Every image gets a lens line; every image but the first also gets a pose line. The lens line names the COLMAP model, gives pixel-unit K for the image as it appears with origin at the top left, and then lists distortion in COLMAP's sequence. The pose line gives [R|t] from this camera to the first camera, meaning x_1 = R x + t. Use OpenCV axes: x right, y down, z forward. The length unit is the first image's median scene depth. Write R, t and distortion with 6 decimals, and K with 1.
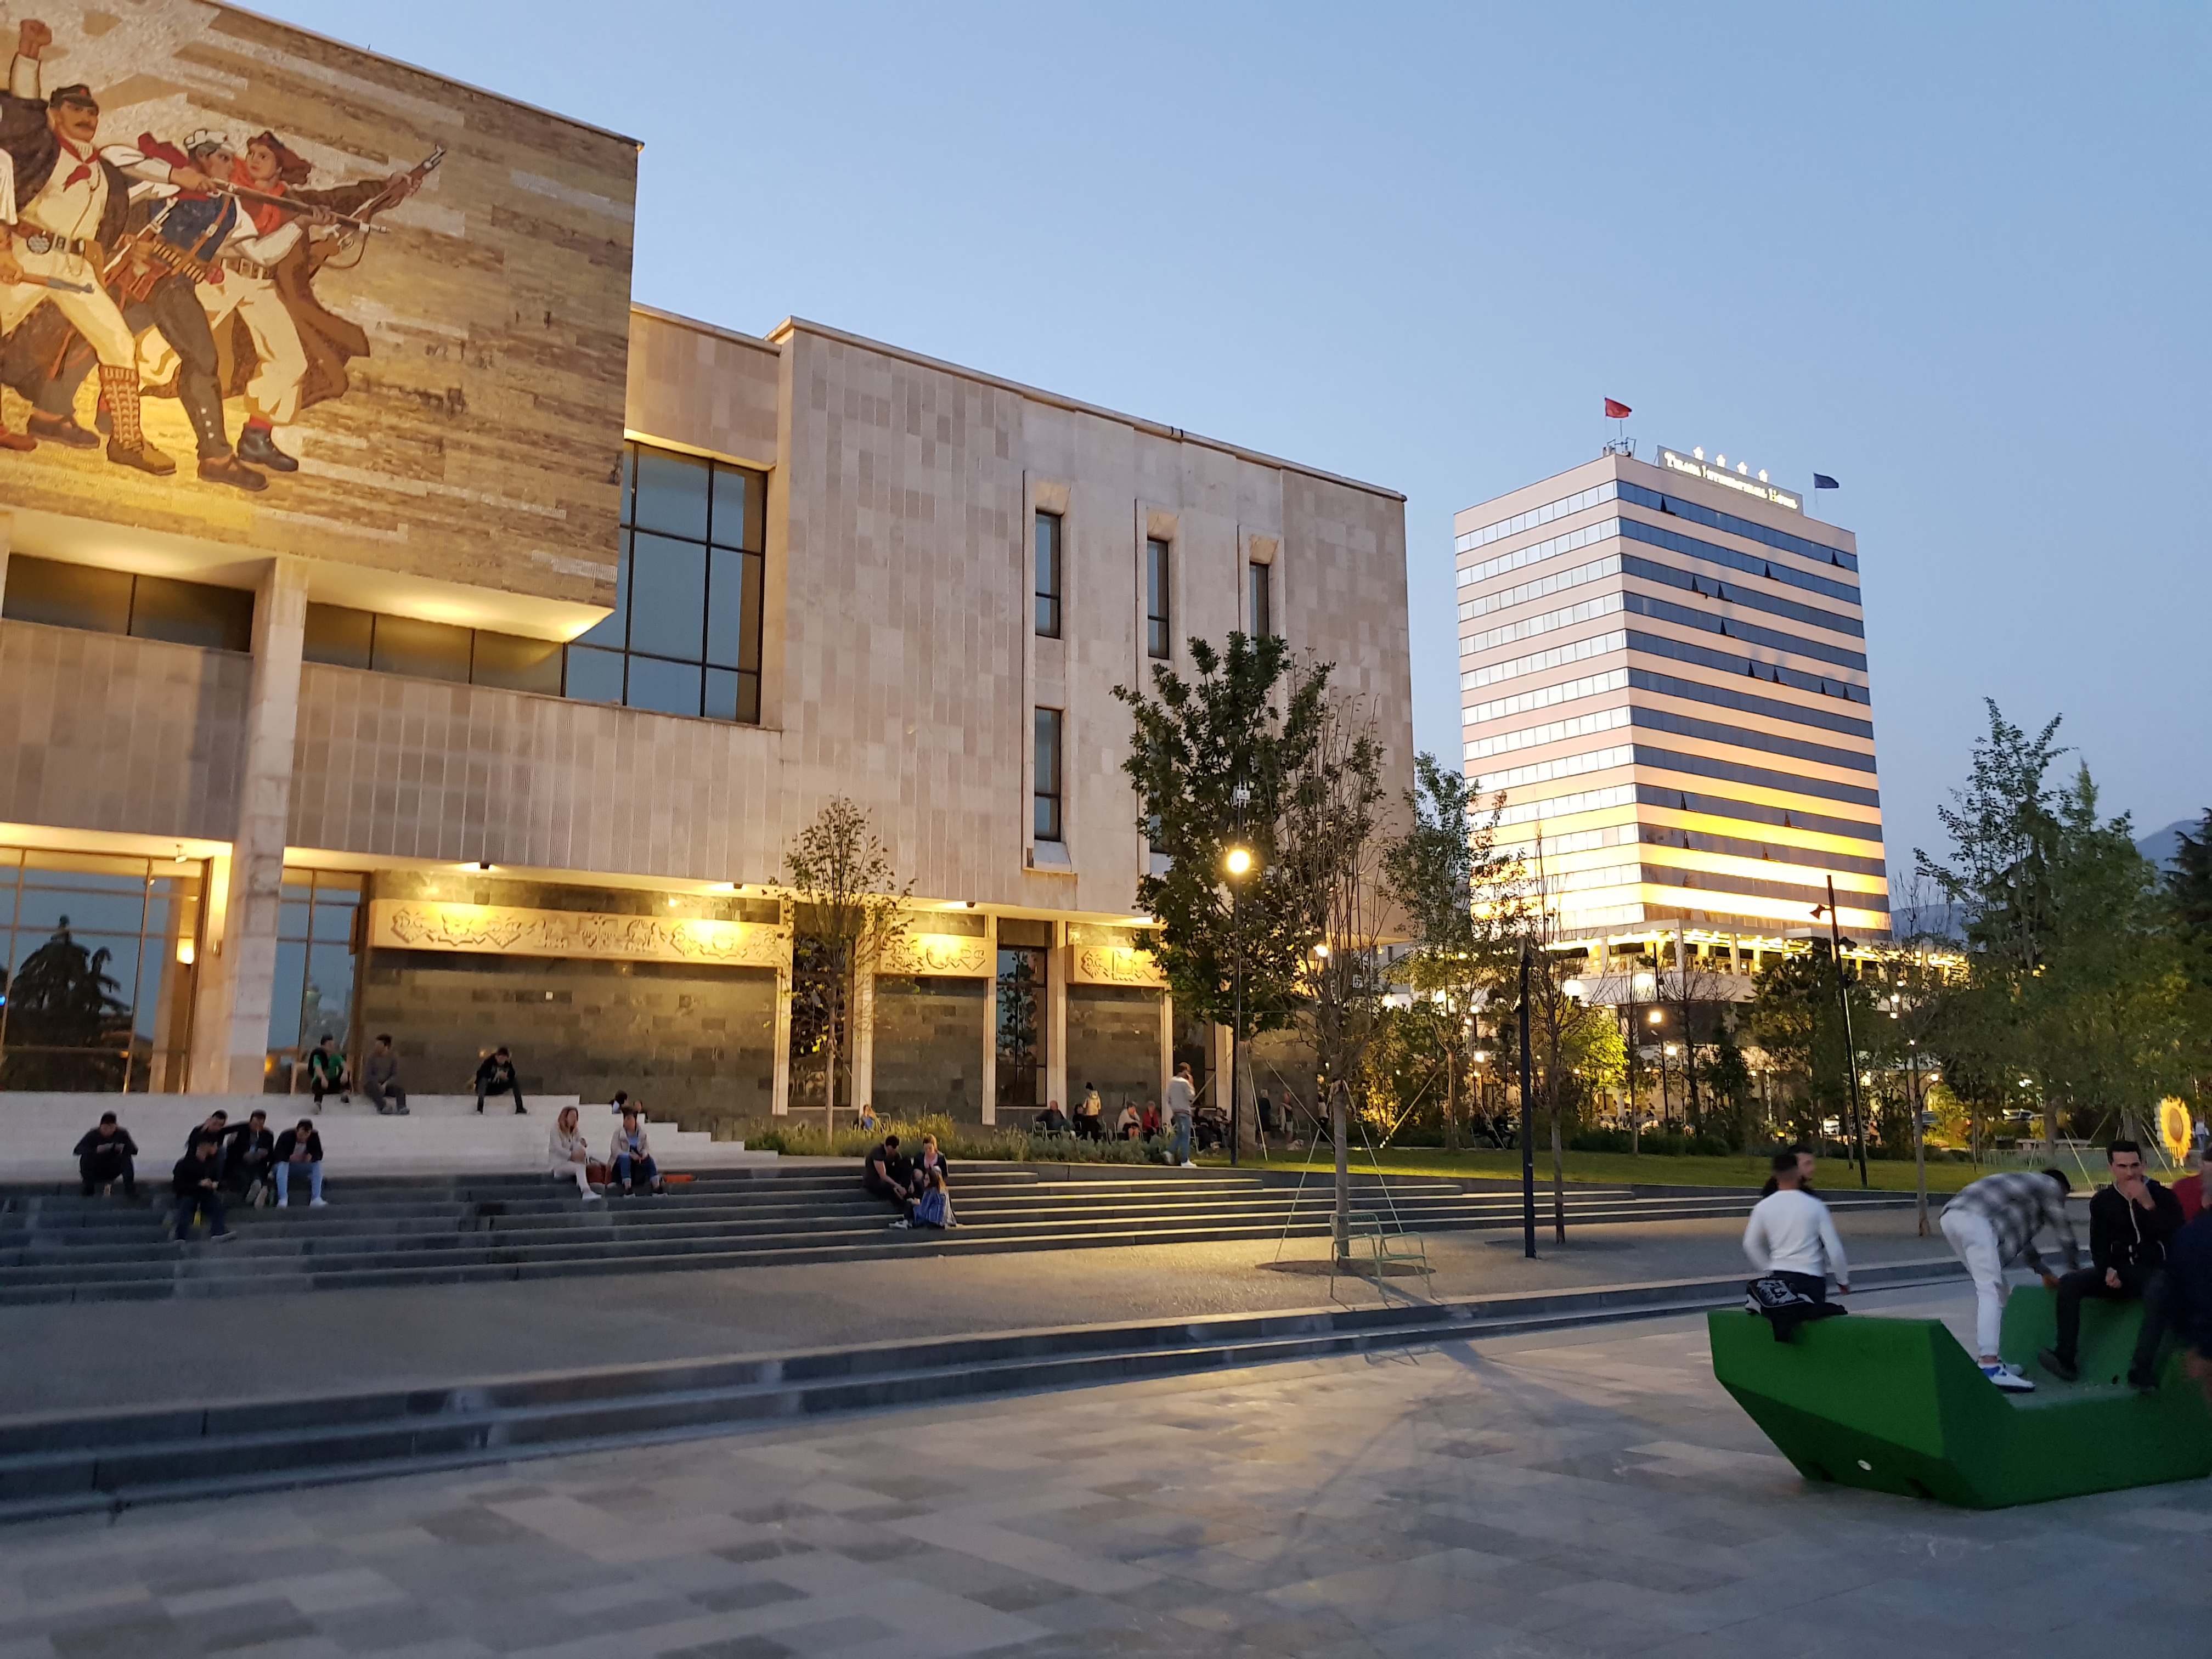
lens RADIAL K [[1893.5, 0, 1106.0], [0, 1893.5, 829.5], [0, 0, 1]] dist [0.075493, -0.166055]
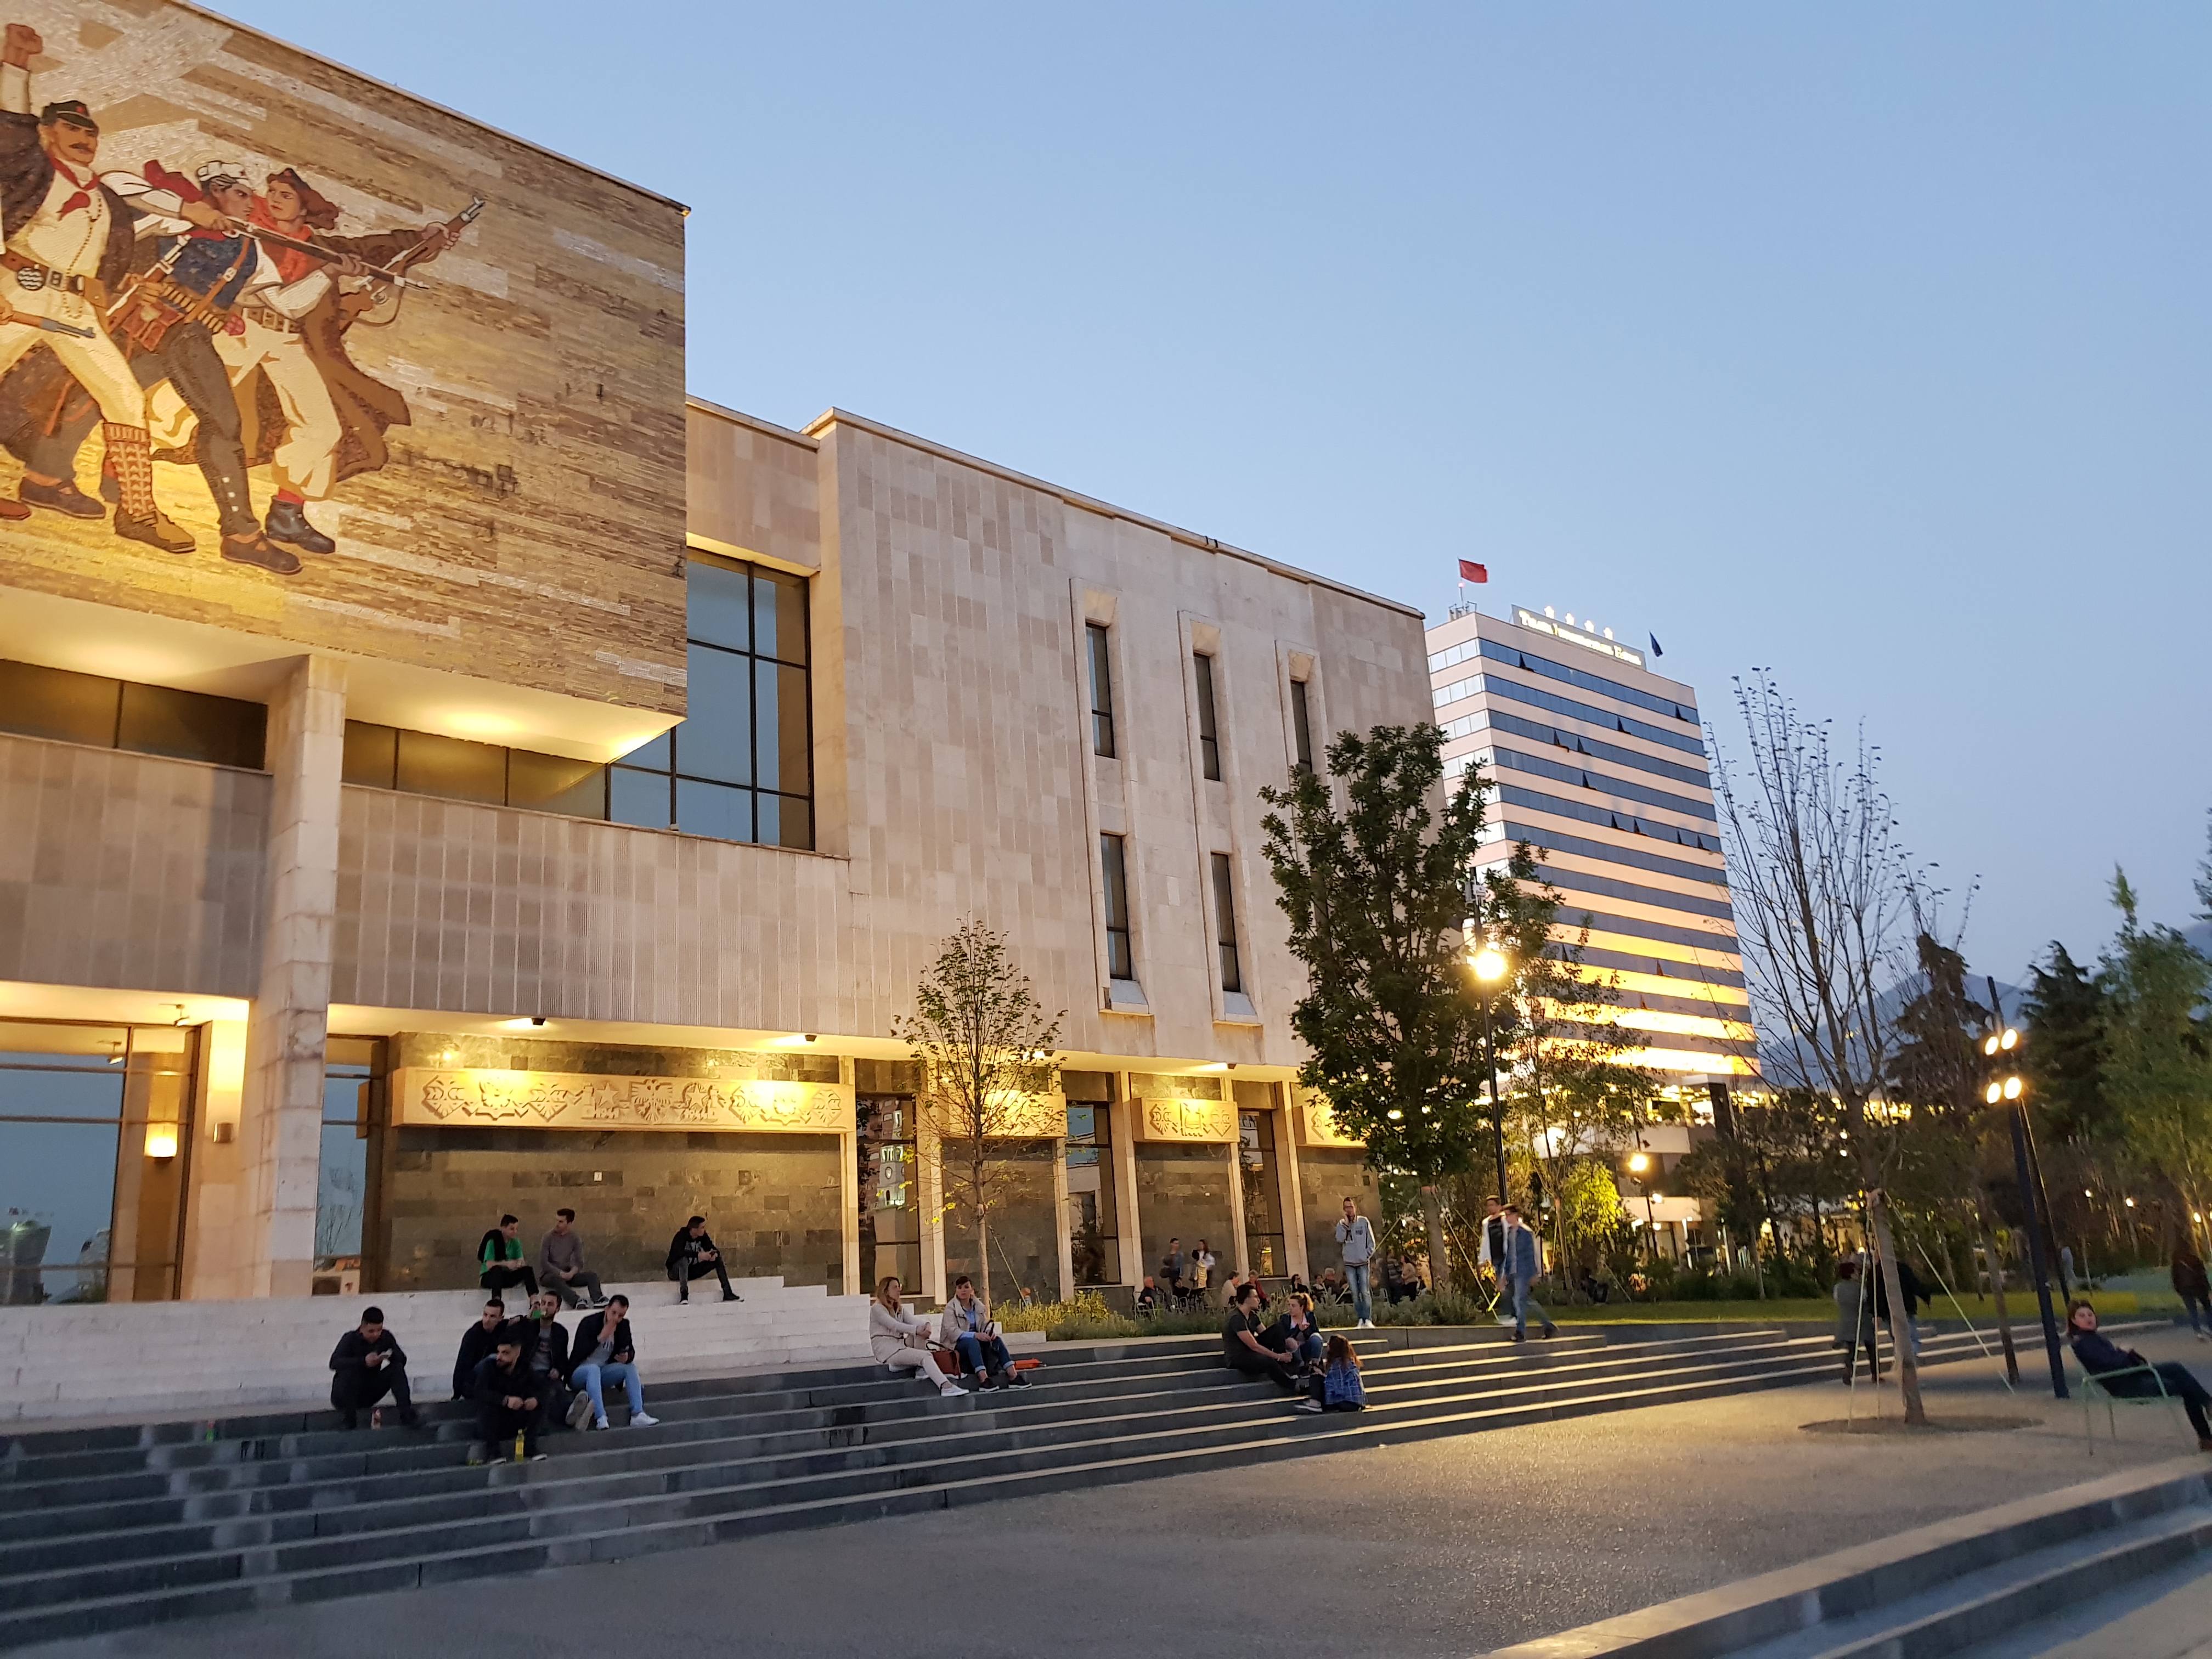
lens RADIAL K [[1893.5, 0, 1106.0], [0, 1893.5, 829.5], [0, 0, 1]] dist [0.075493, -0.166055]
pose [[0.992931, -0.030719, 0.114648, -0.164113], [0.041993, 0.994373, -0.097254, 0.026276], [-0.111015, 0.101381, 0.988634, 0.125666]]
